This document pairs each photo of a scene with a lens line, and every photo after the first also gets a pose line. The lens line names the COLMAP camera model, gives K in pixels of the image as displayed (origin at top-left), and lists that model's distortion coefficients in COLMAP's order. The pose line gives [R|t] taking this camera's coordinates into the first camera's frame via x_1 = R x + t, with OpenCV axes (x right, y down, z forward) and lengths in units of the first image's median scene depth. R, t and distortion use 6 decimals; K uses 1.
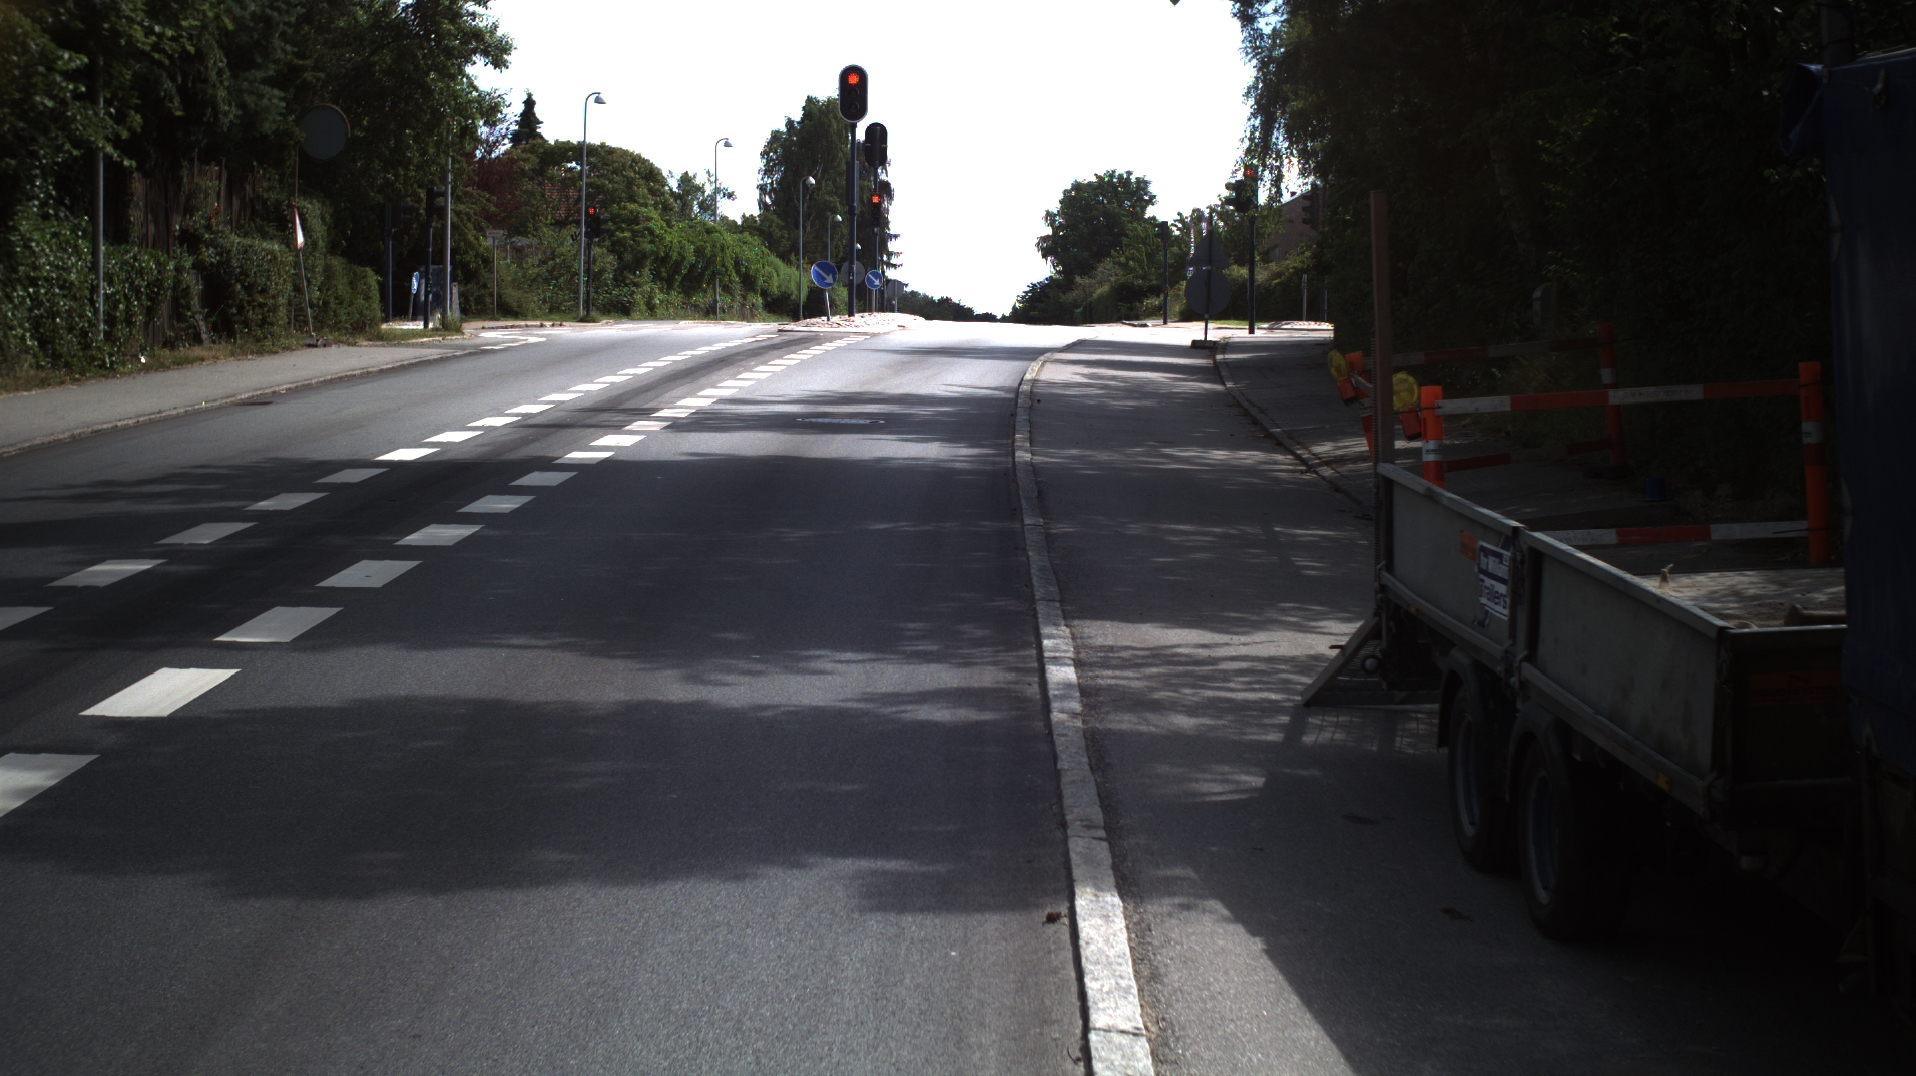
lens RADIAL K [[3541.5, 0, 945.9], [0, 3541.5, 534.3], [0, 0, 1]] dist [-0.259494, 0.000000]
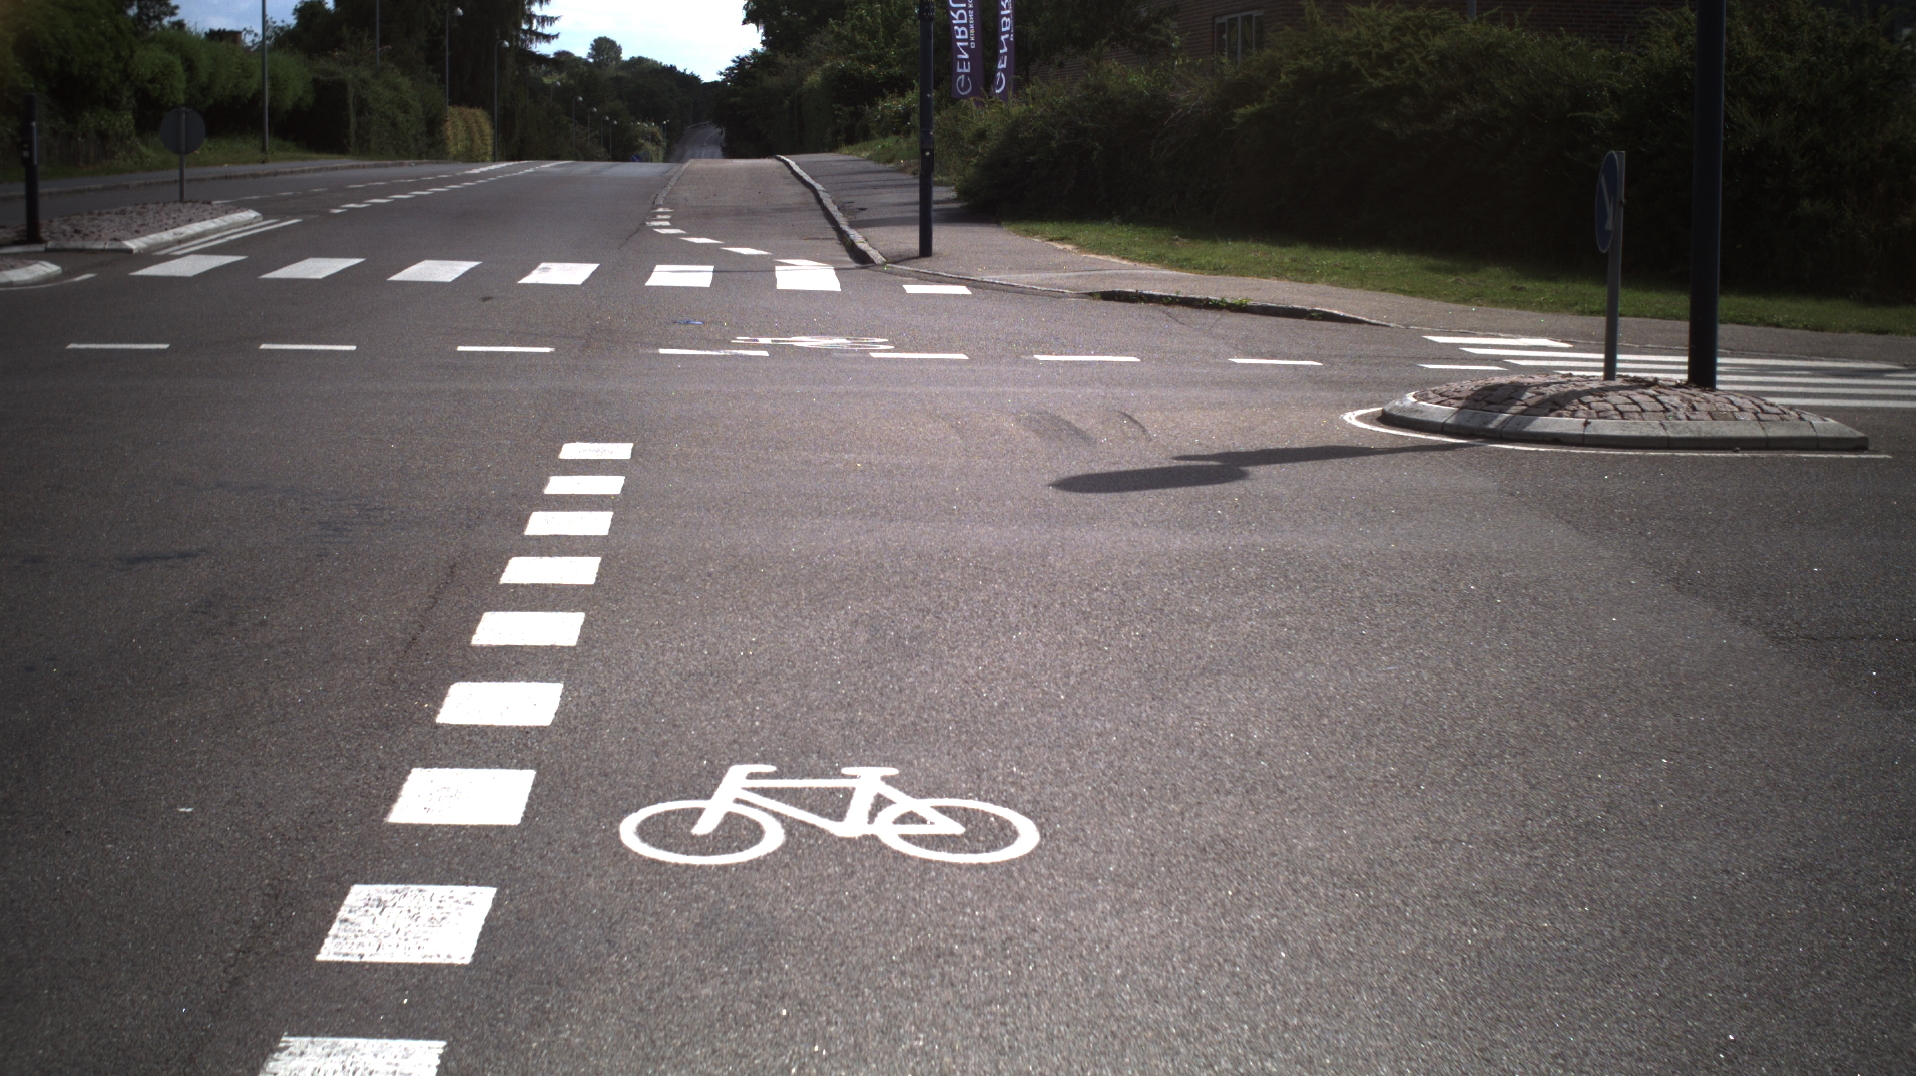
lens RADIAL K [[3541.5, 0, 968.1], [0, 3541.5, 538.2], [0, 0, 1]] dist [-0.259494, 0.000000]
pose [[0.996950, -0.010879, 0.077282, 0.030746], [0.005590, 0.997647, 0.068330, -0.041750], [-0.077844, -0.067690, 0.994665, 0.510992]]
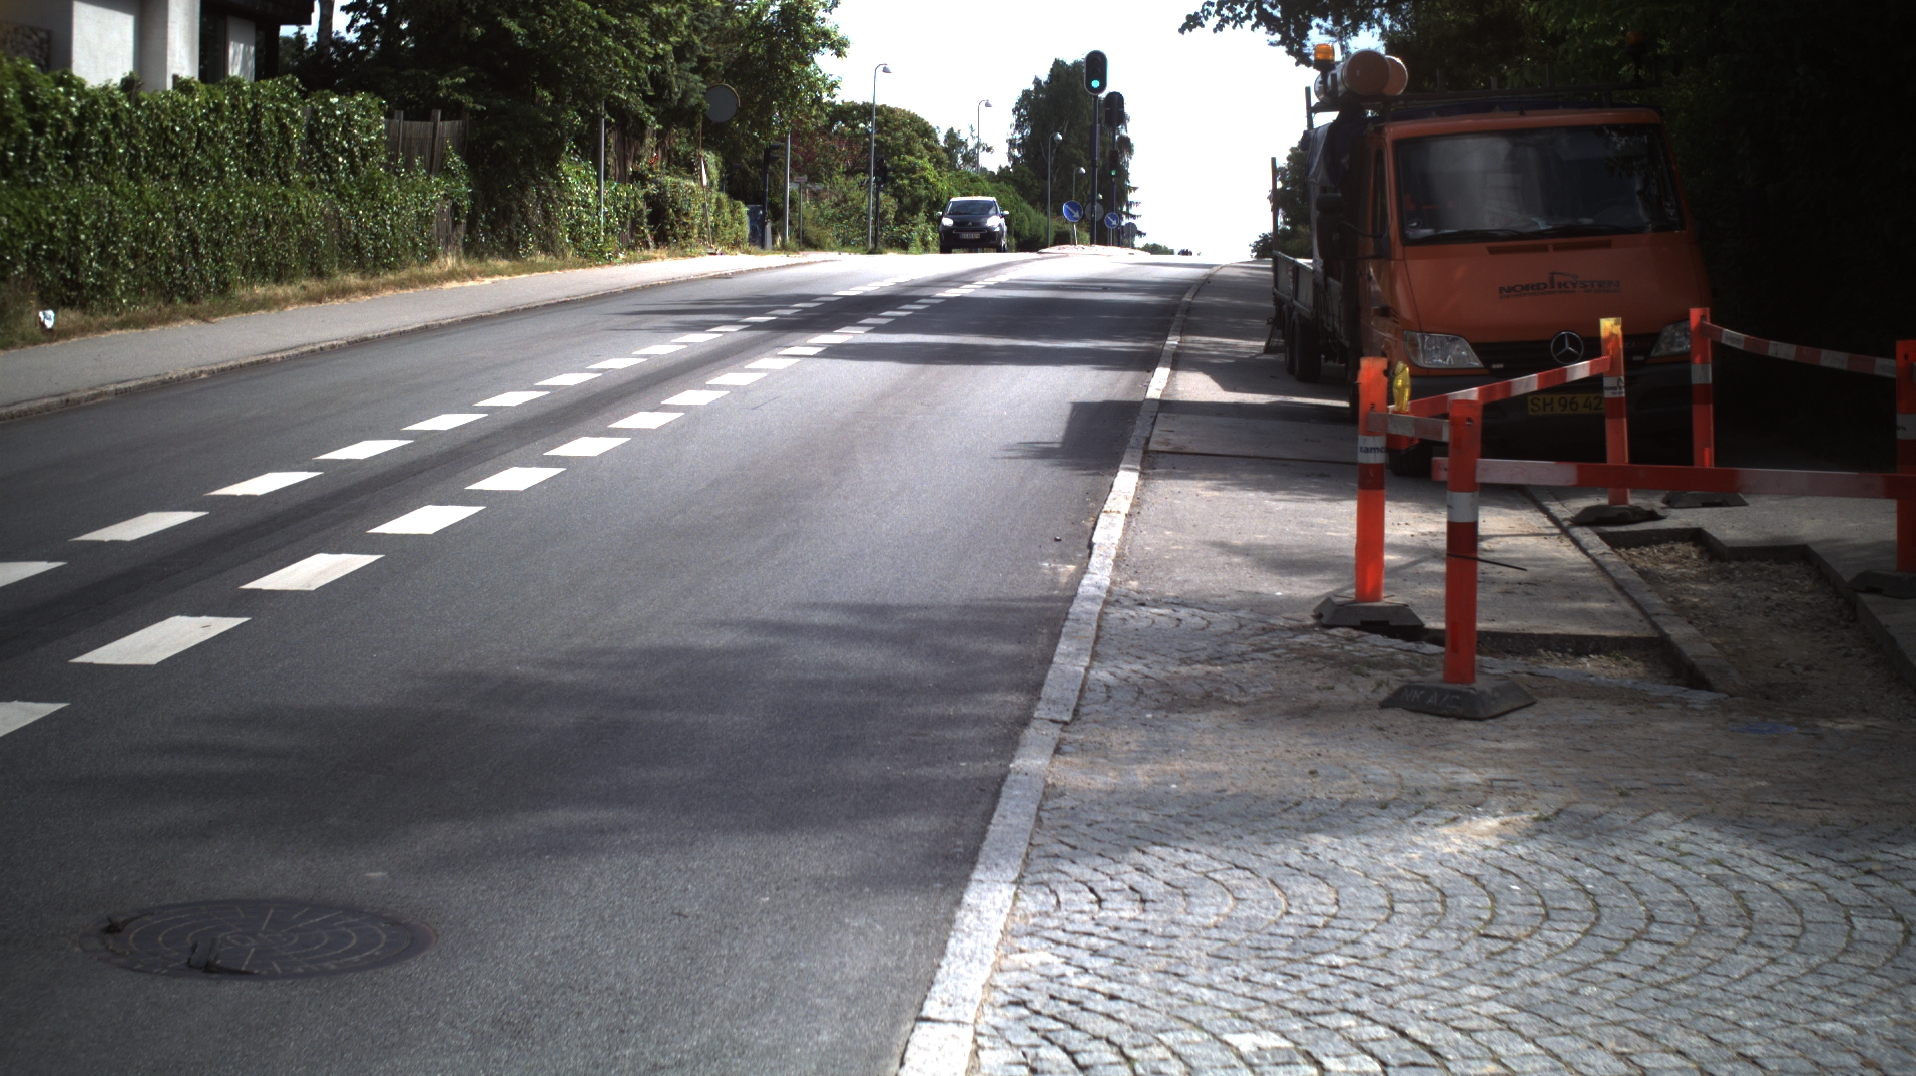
lens RADIAL K [[3541.5, 0, 965.6], [0, 3541.5, 537.0], [0, 0, 1]] dist [-0.259494, 0.000000]
pose [[0.997991, 0.013119, -0.061976, 0.004382], [-0.012253, 0.999822, 0.014328, 0.014470], [0.062153, -0.013540, 0.997975, -0.156450]]
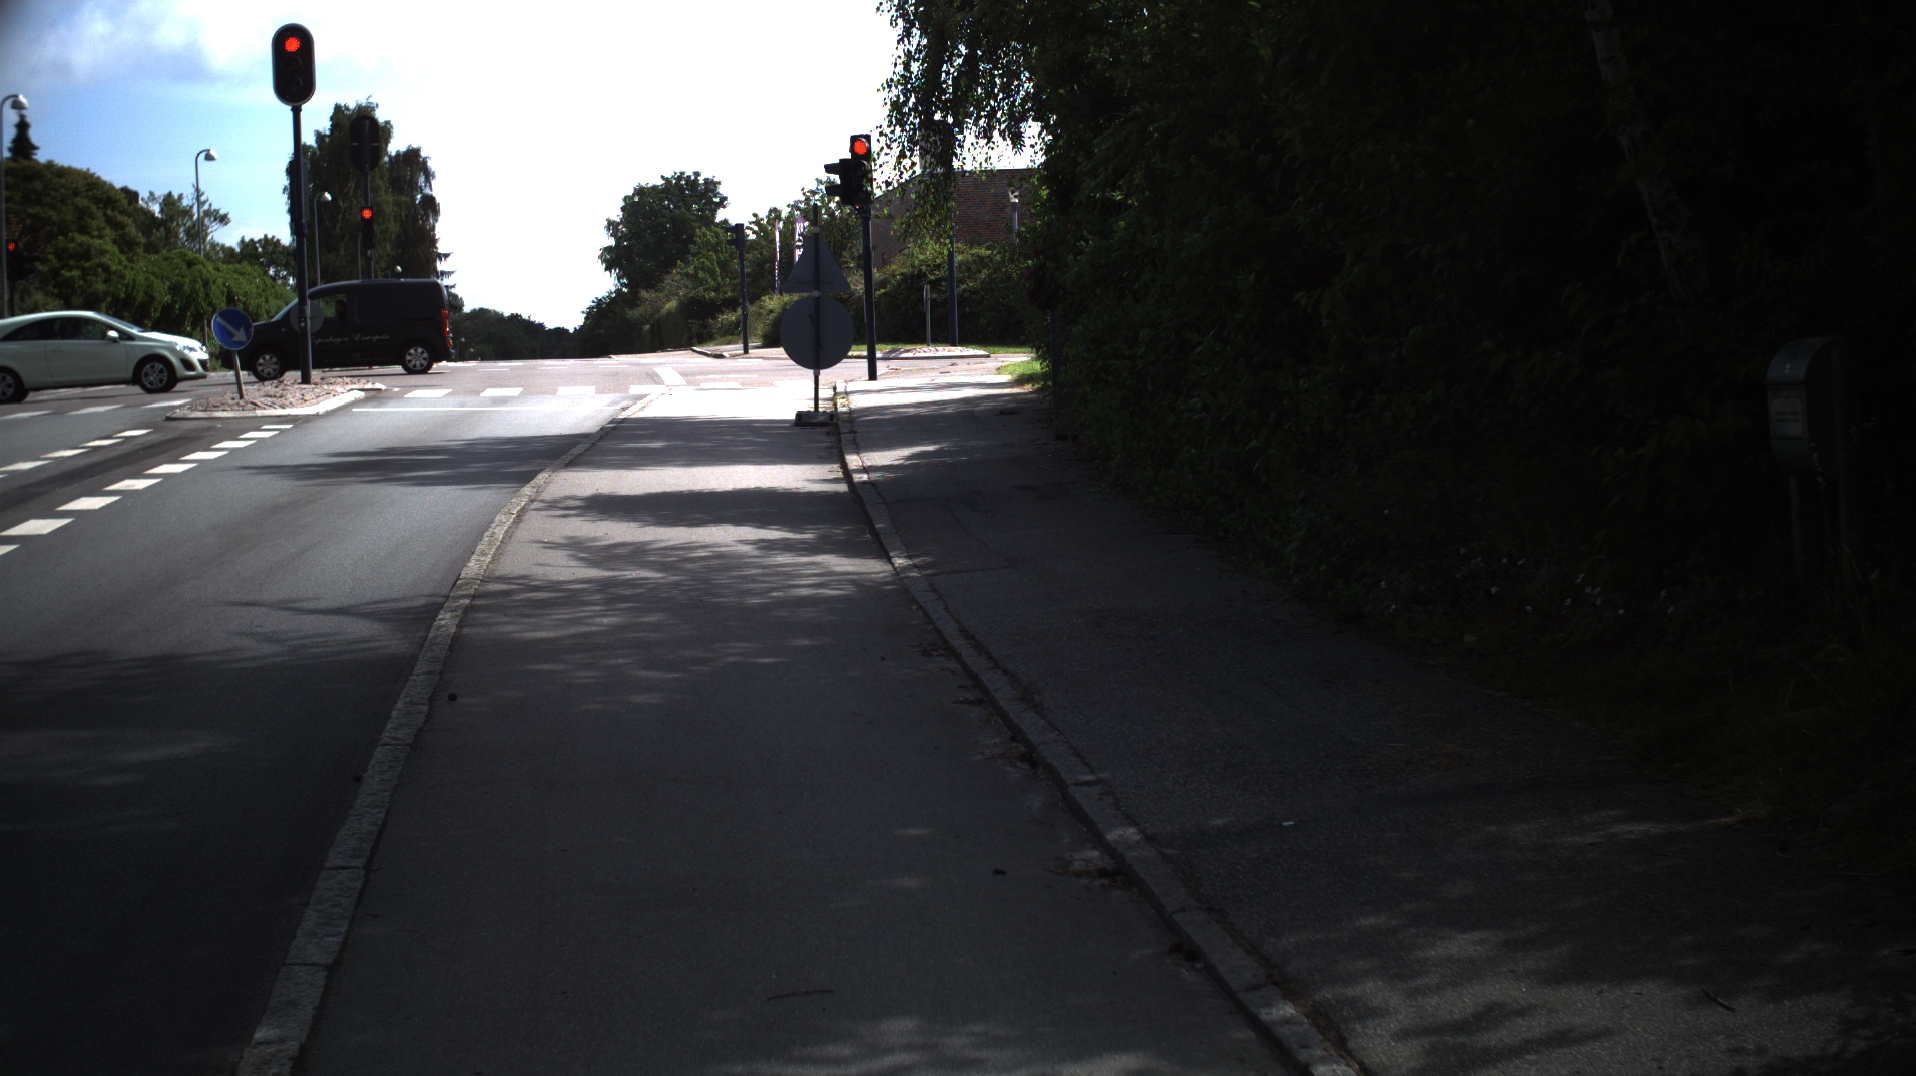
lens RADIAL K [[3541.5, 0, 956.1], [0, 3541.5, 518.1], [0, 0, 1]] dist [-0.259494, 0.000000]
pose [[0.991462, -0.052596, 0.119321, 0.009245], [0.053266, 0.998577, -0.002427, -0.013668], [-0.119024, 0.008762, 0.992853, 0.156017]]
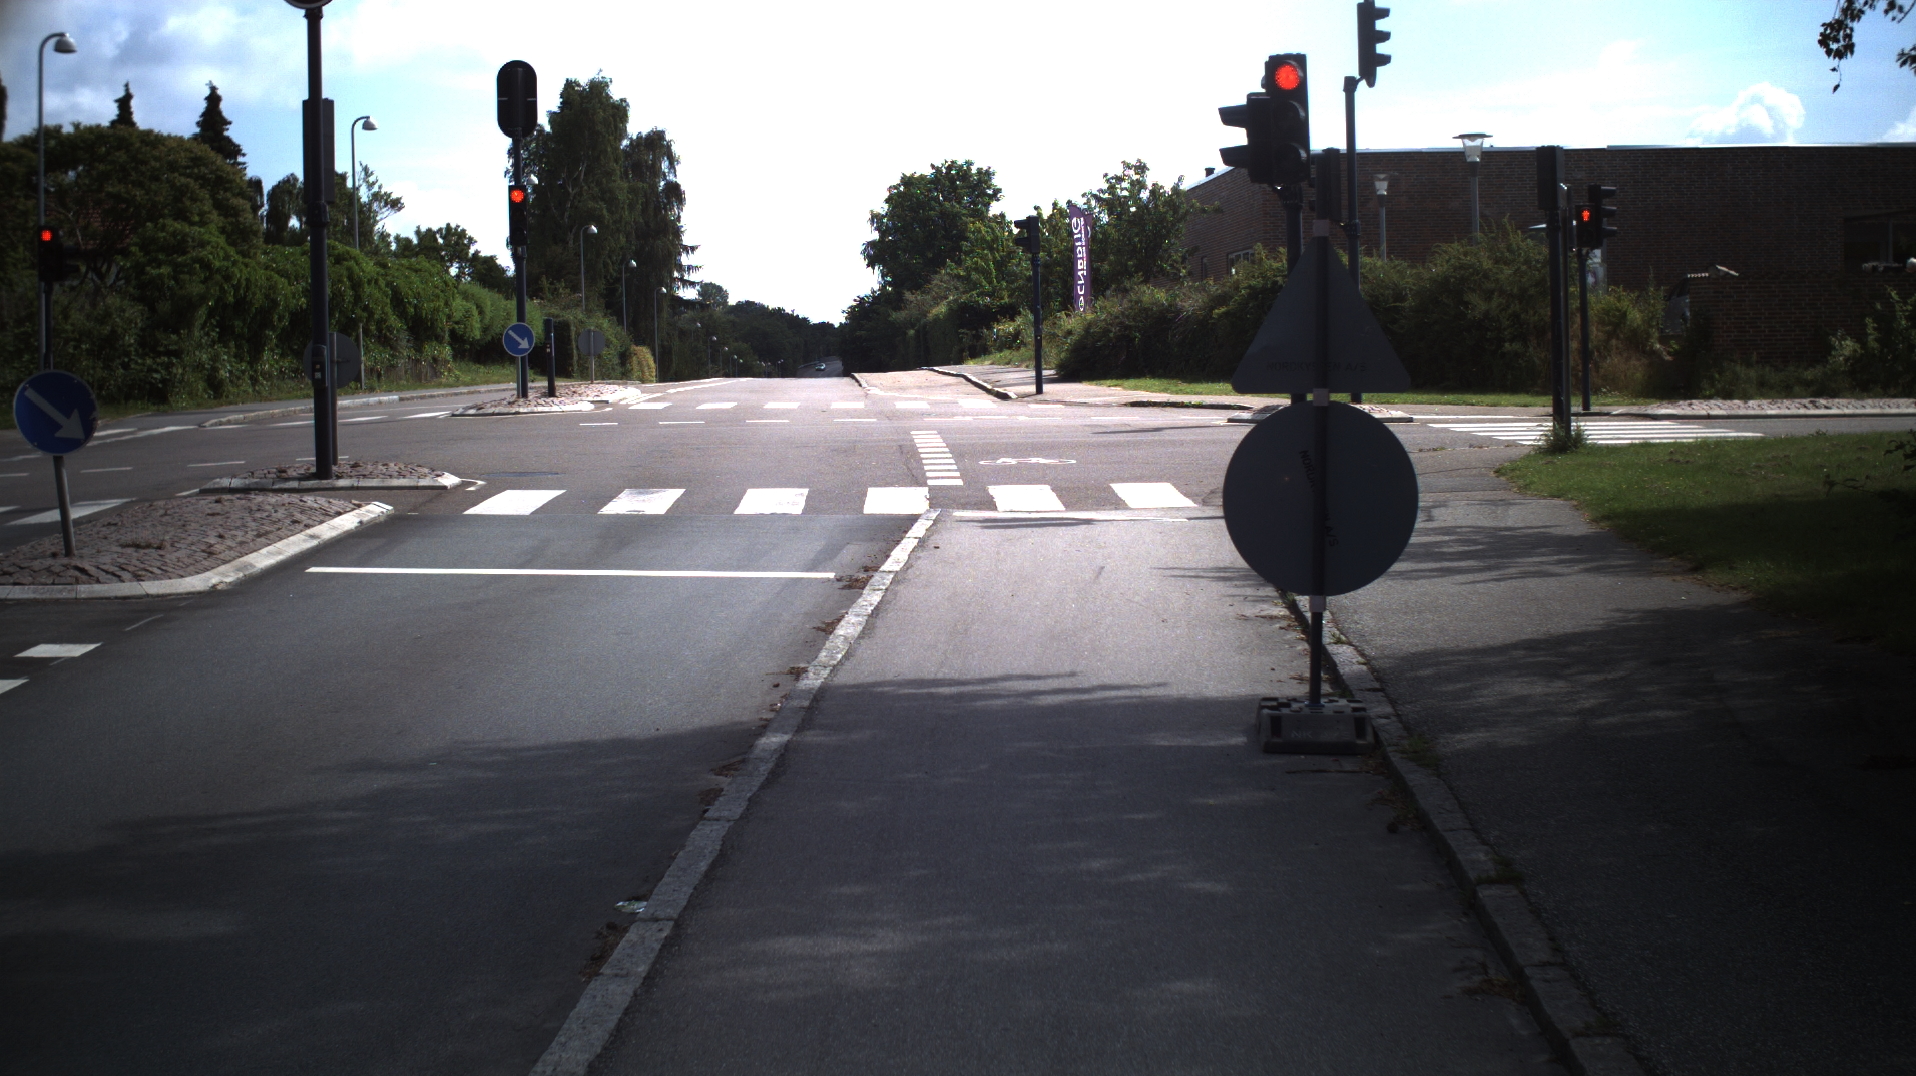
lens RADIAL K [[3541.5, 0, 959.3], [0, 3541.5, 542.6], [0, 0, 1]] dist [-0.259494, 0.000000]
pose [[0.998280, -0.036790, 0.045640, 0.016044], [0.036725, 0.999323, 0.002276, -0.027531], [-0.045693, -0.000596, 0.998955, 0.313530]]
